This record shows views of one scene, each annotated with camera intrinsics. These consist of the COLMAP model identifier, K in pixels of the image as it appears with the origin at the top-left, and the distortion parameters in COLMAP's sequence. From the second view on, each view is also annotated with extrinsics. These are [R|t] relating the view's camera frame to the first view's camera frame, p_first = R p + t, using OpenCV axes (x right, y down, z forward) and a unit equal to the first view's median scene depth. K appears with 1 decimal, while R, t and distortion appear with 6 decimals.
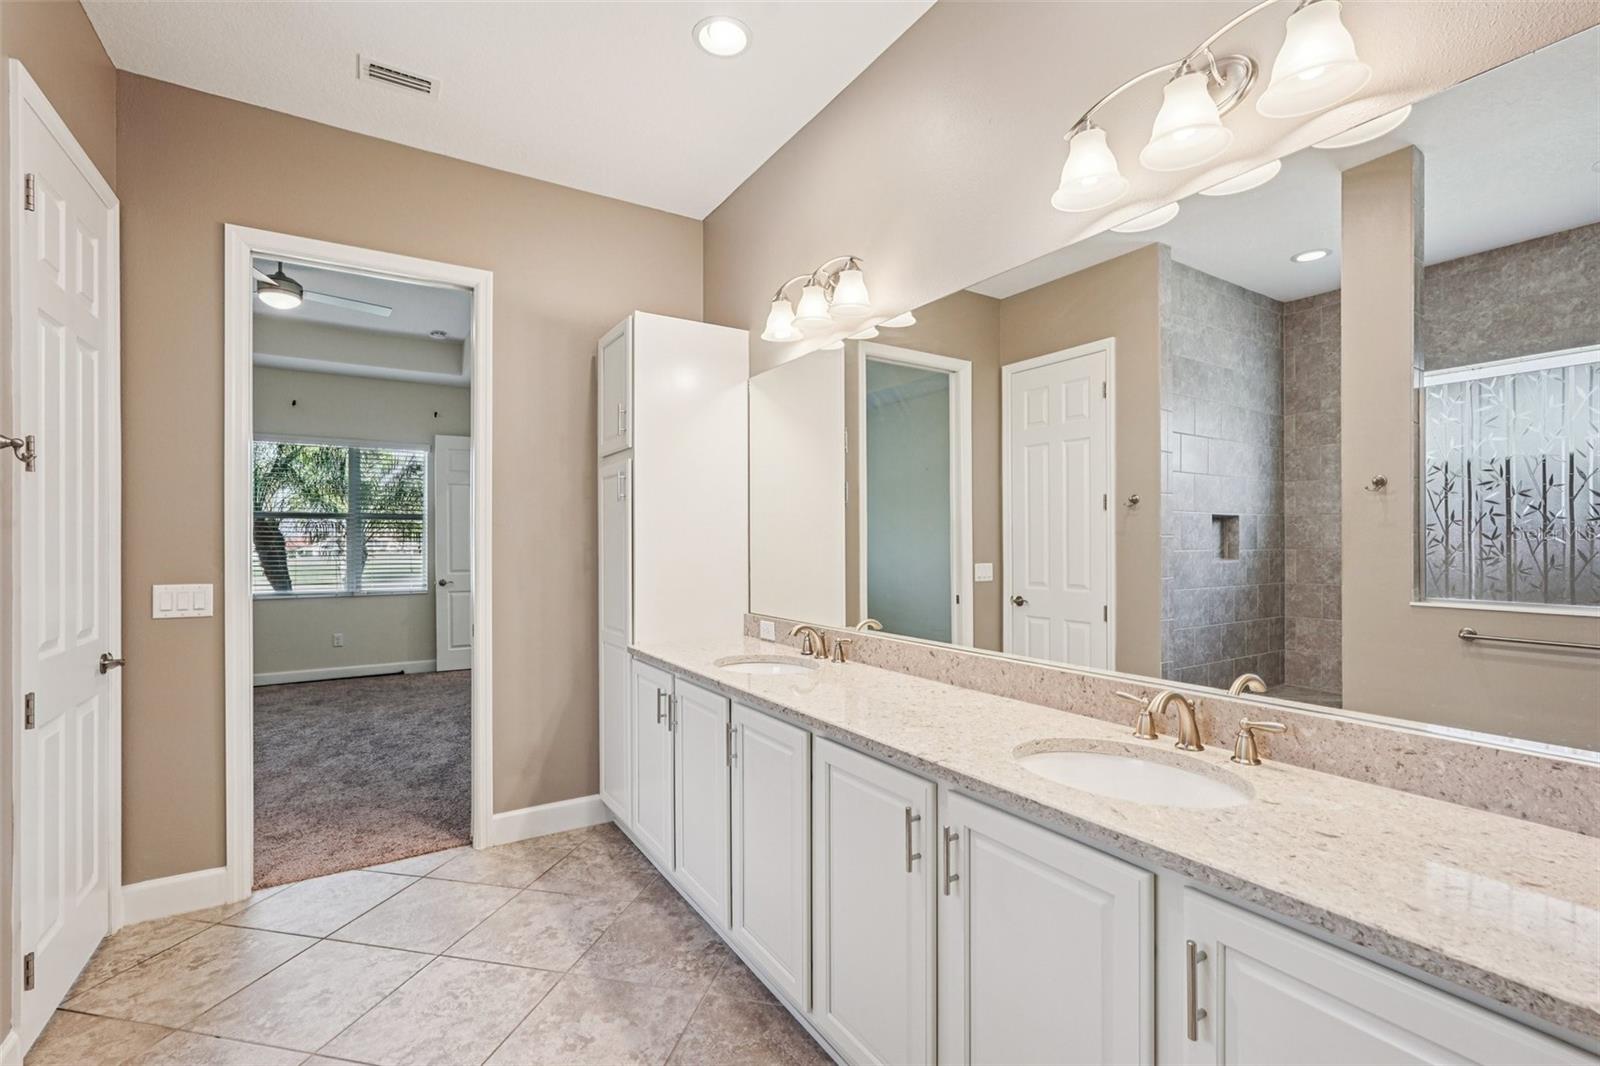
lens RADIAL K [[713.3, 0, 800.9], [0, 713.3, 552.5], [0, 0, 1]] dist [-0.011769, 0.006798]
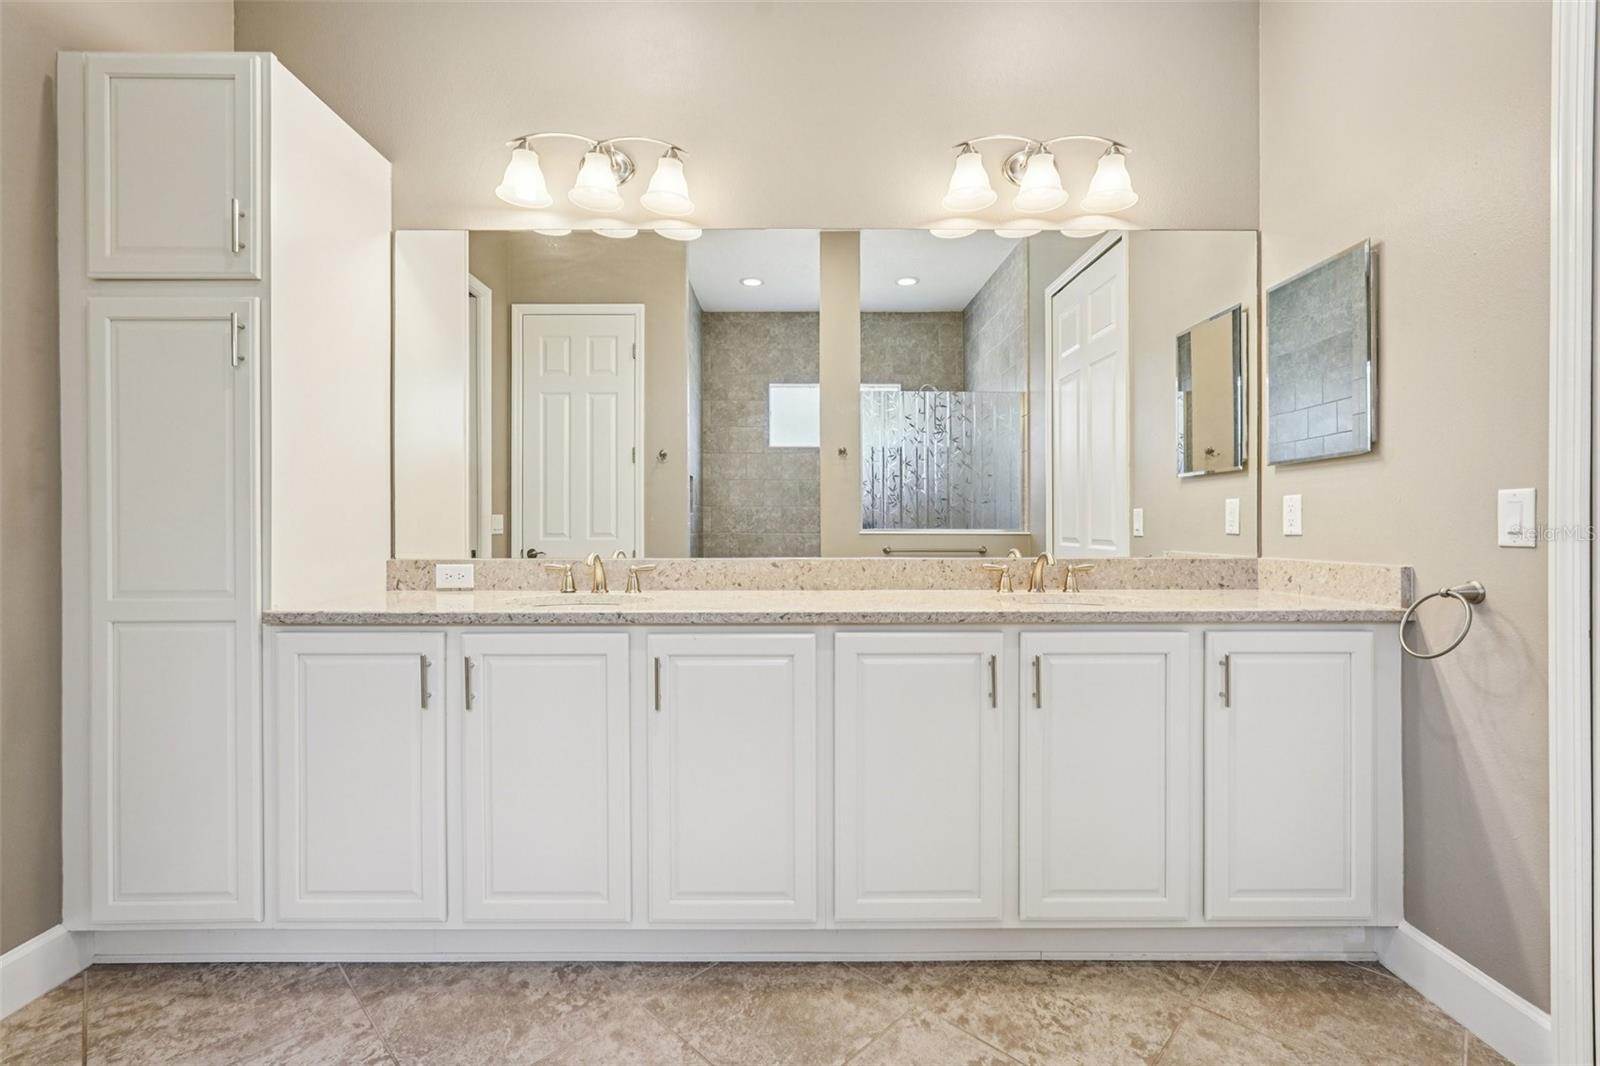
lens RADIAL K [[713.3, 0, 802.1], [0, 713.3, 530.1], [0, 0, 1]] dist [-0.011769, 0.006798]
pose [[0.526972, -0.004492, 0.849871, -0.514324], [0.011201, 0.999936, -0.001660, 0.069473], [-0.849809, 0.010395, 0.526988, 0.308891]]
